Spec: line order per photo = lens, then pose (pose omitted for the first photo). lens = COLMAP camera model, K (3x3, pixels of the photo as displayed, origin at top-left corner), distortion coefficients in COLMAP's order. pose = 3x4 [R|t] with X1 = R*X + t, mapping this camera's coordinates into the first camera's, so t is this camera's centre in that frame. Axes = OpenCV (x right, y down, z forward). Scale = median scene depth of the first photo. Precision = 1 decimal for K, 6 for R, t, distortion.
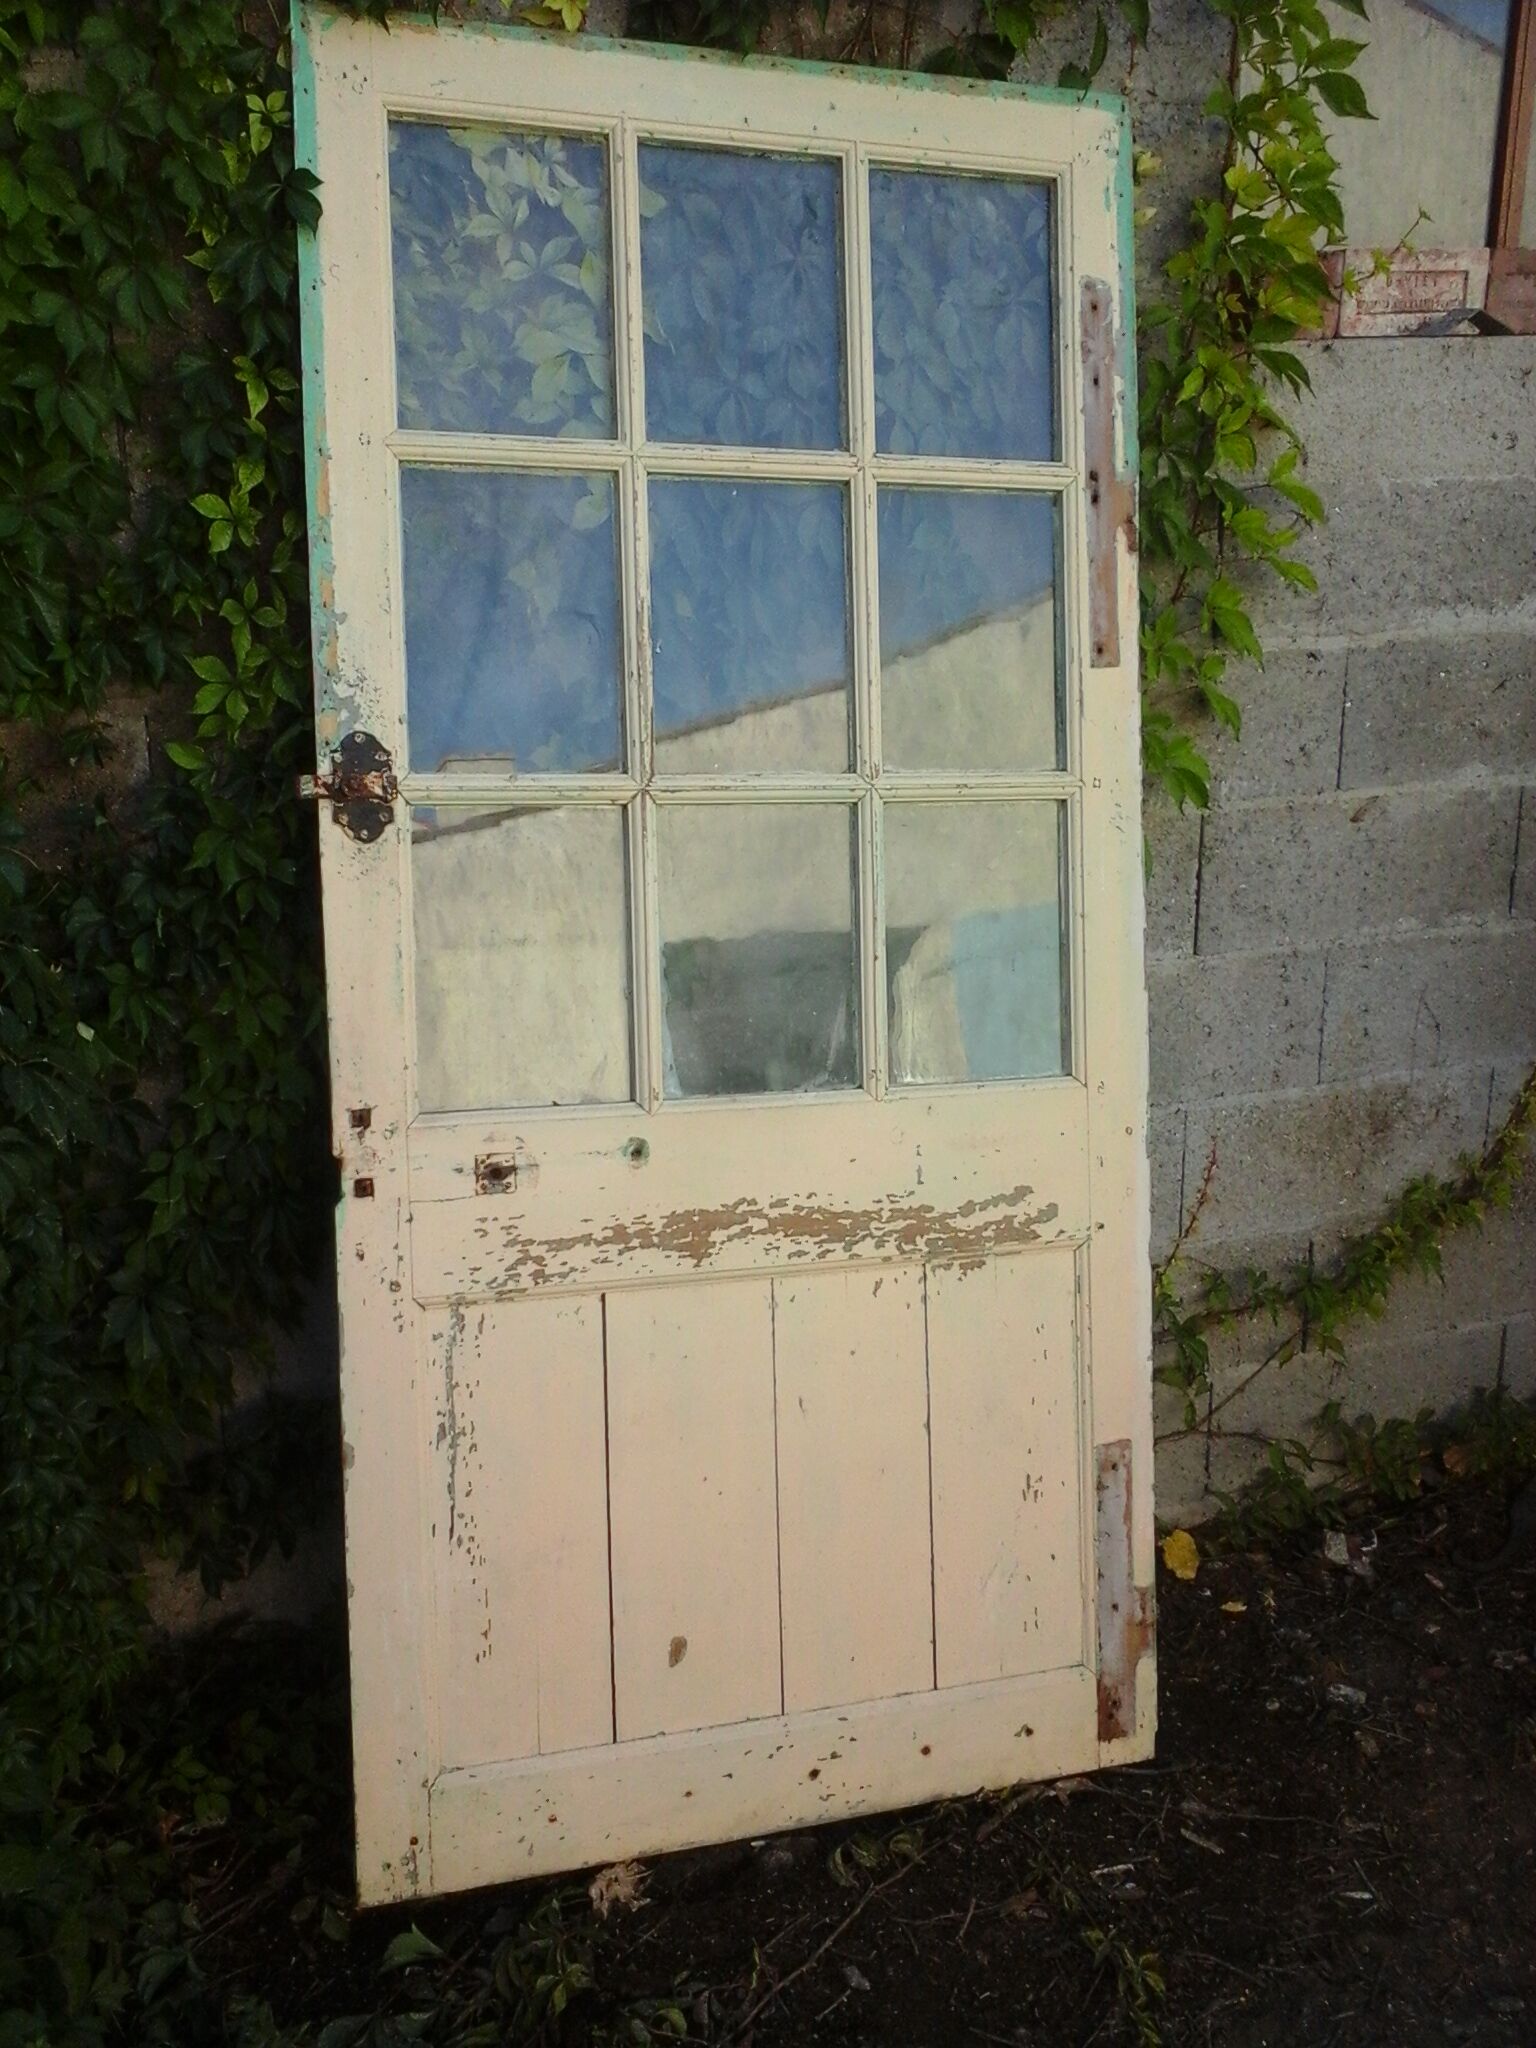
lens RADIAL K [[1960.2, 0, 761.5], [0, 1960.2, 1023.1], [0, 0, 1]] dist [0.019600, 0.000000]
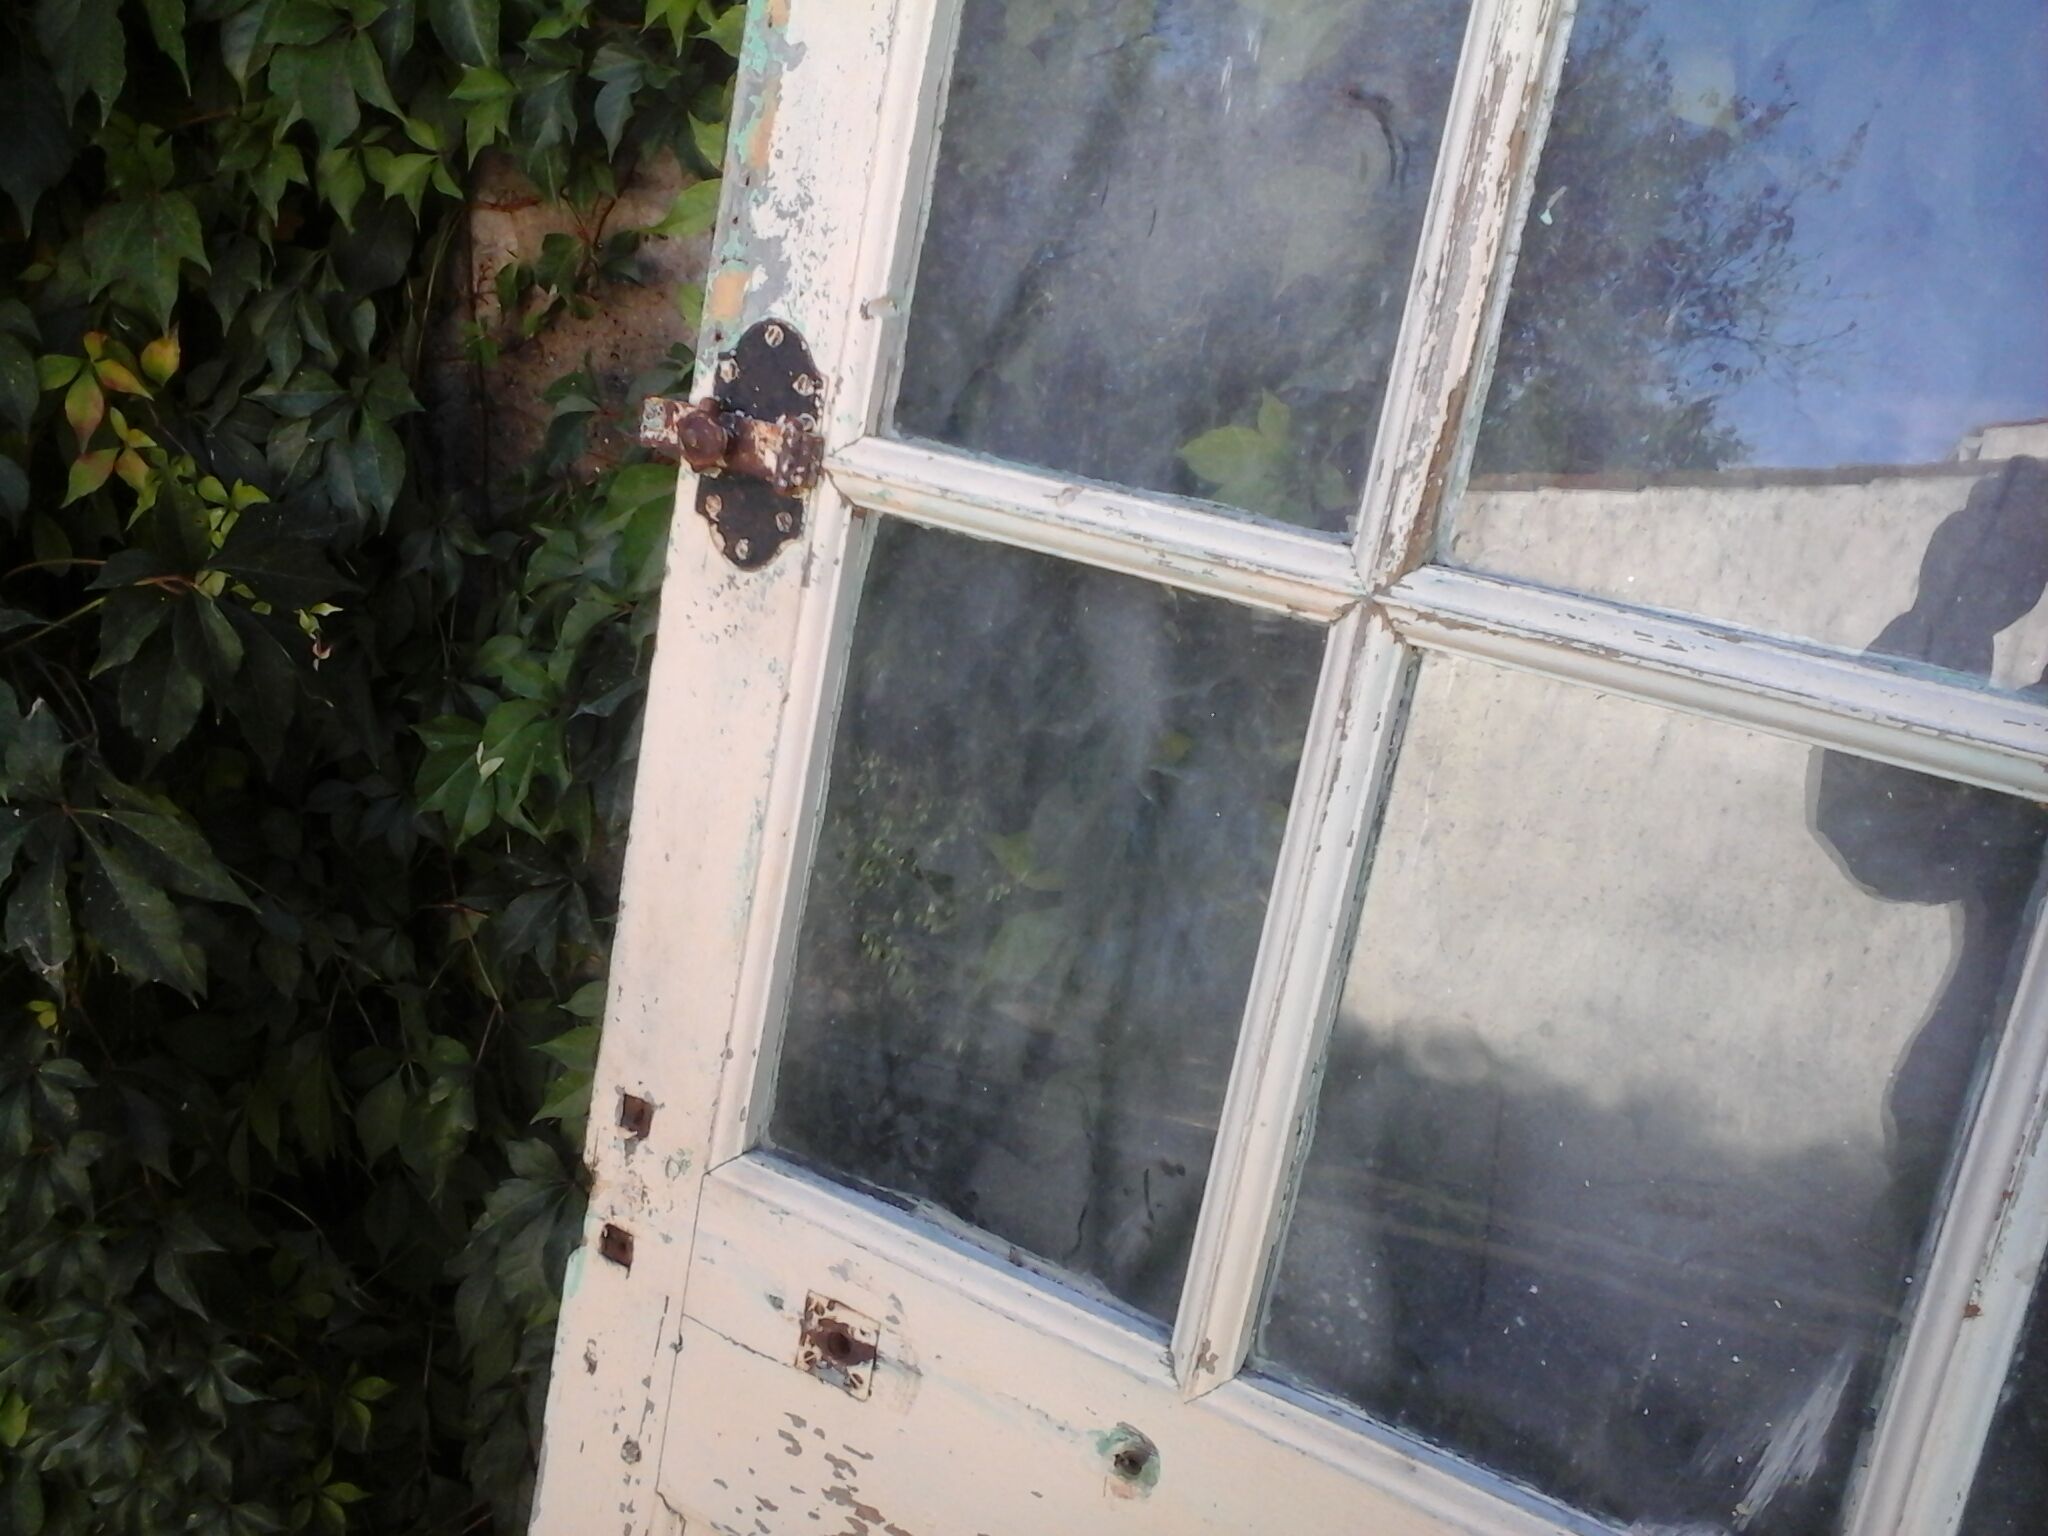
lens RADIAL K [[1960.2, 0, 995.4], [0, 1960.2, 738.6], [0, 0, 1]] dist [0.019600, 0.000000]
pose [[0.628081, 0.309730, -0.713850, 0.155789], [-0.226778, 0.950406, 0.212839, -0.150104], [0.744370, 0.028205, 0.667172, 0.681210]]
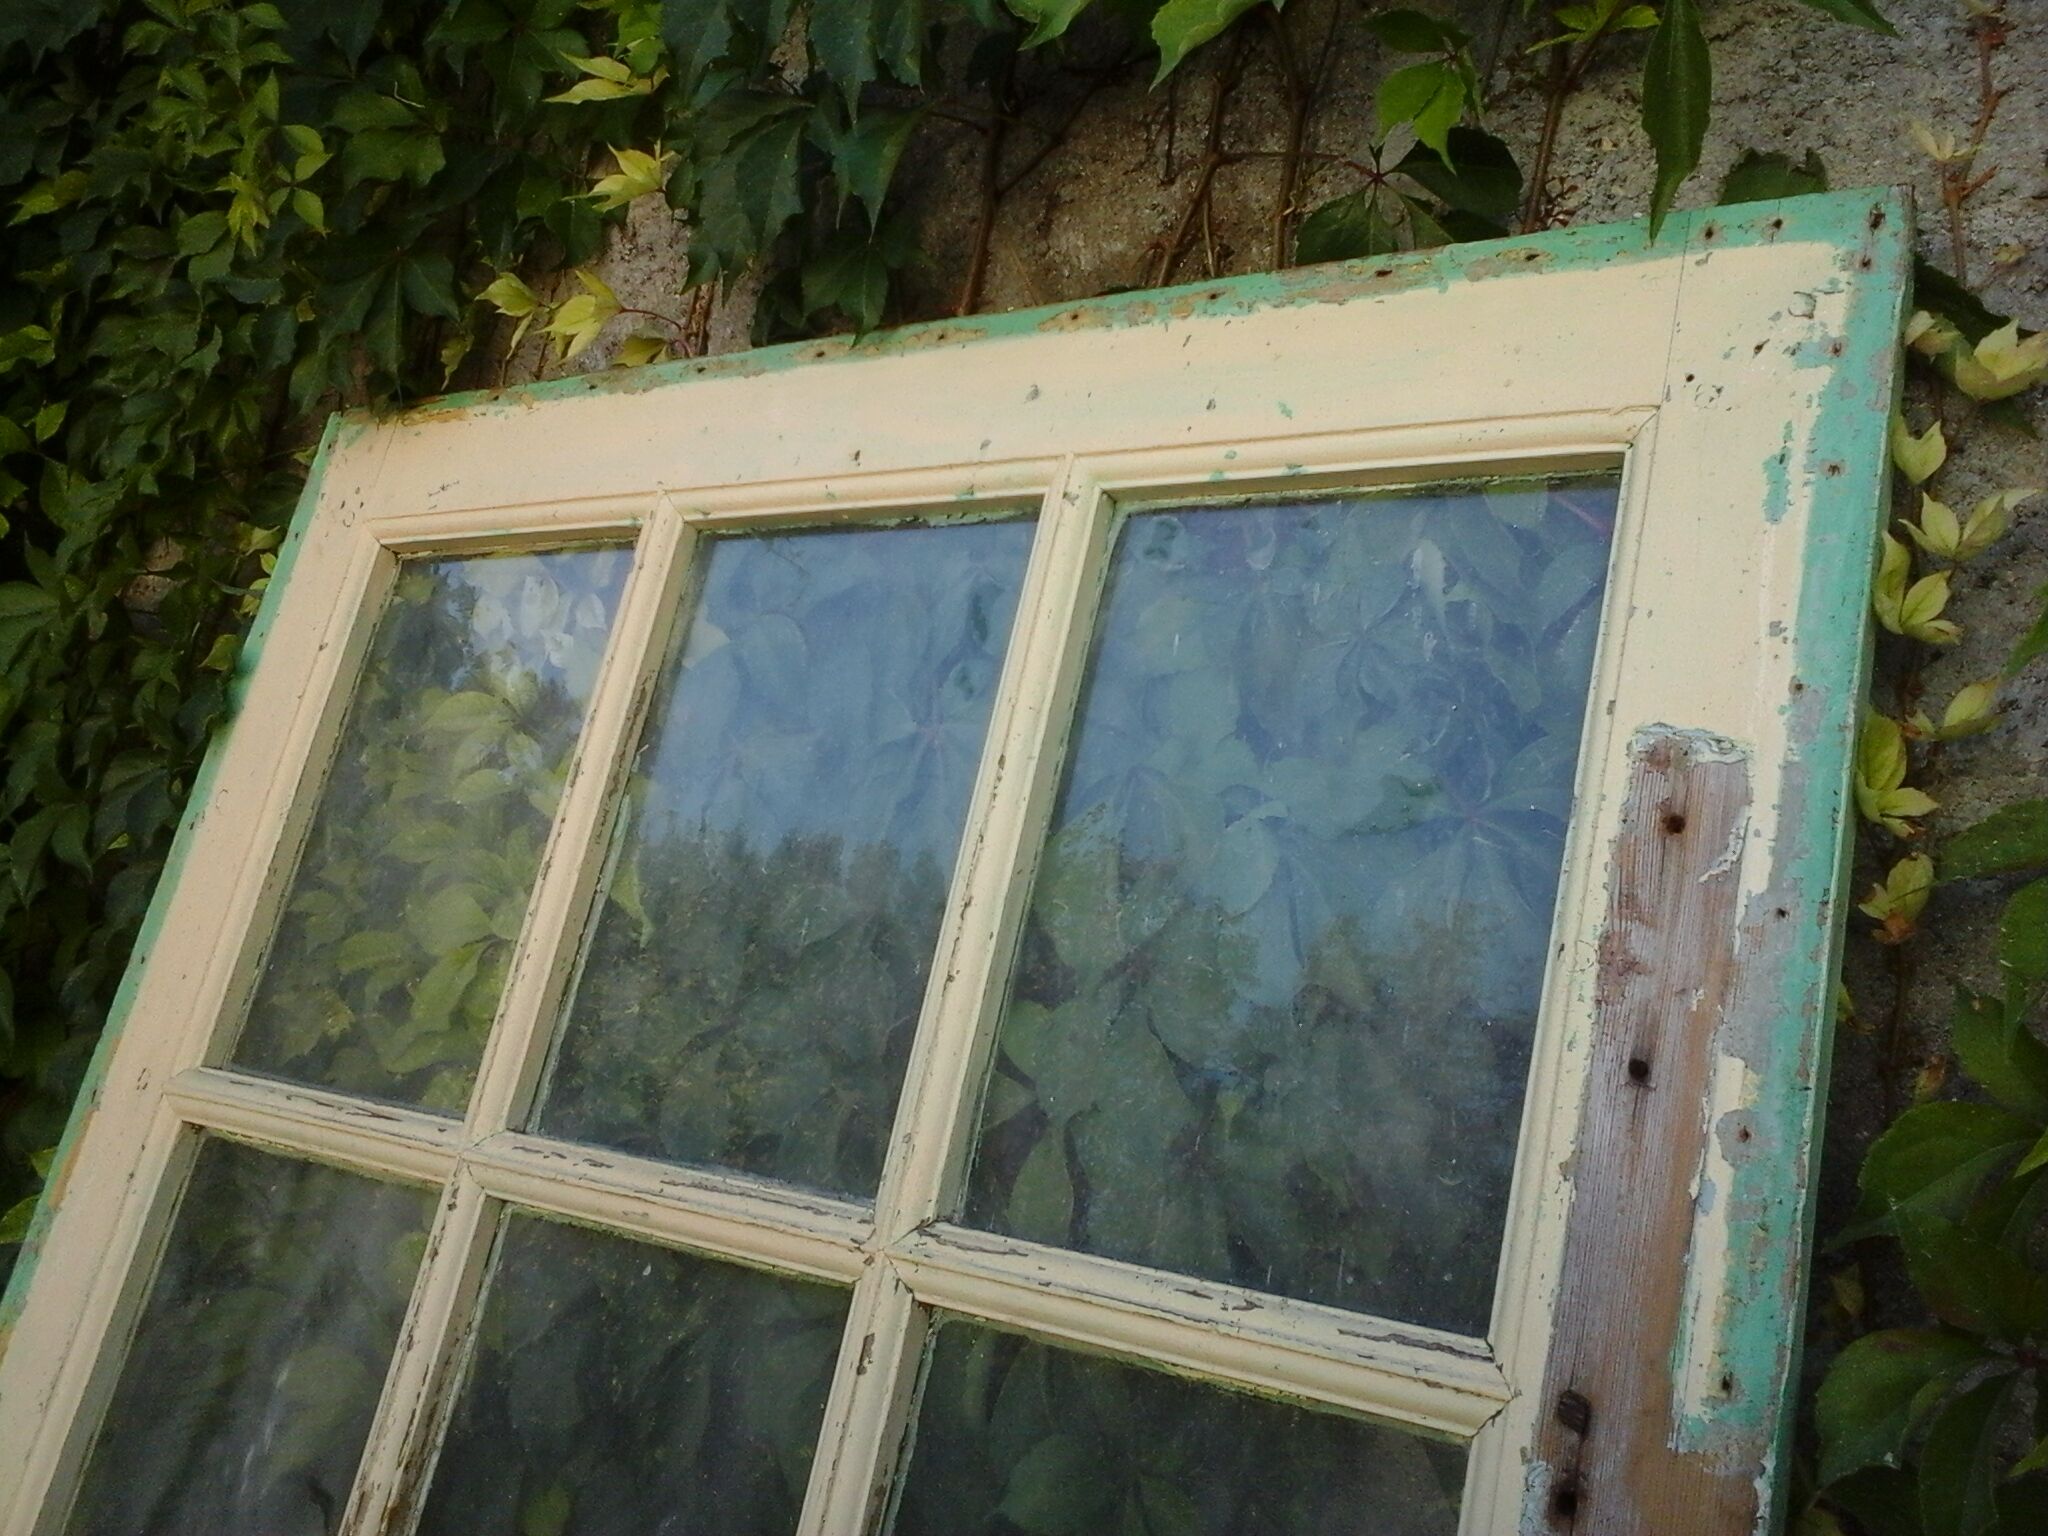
lens RADIAL K [[1960.2, 0, 1032.4], [0, 1960.2, 736.1], [0, 0, 1]] dist [0.019600, 0.000000]
pose [[0.568269, -0.064868, -0.820282, 0.366376], [-0.273238, 0.925445, -0.262475, -0.282729], [0.776152, 0.373288, 0.508177, 0.799082]]
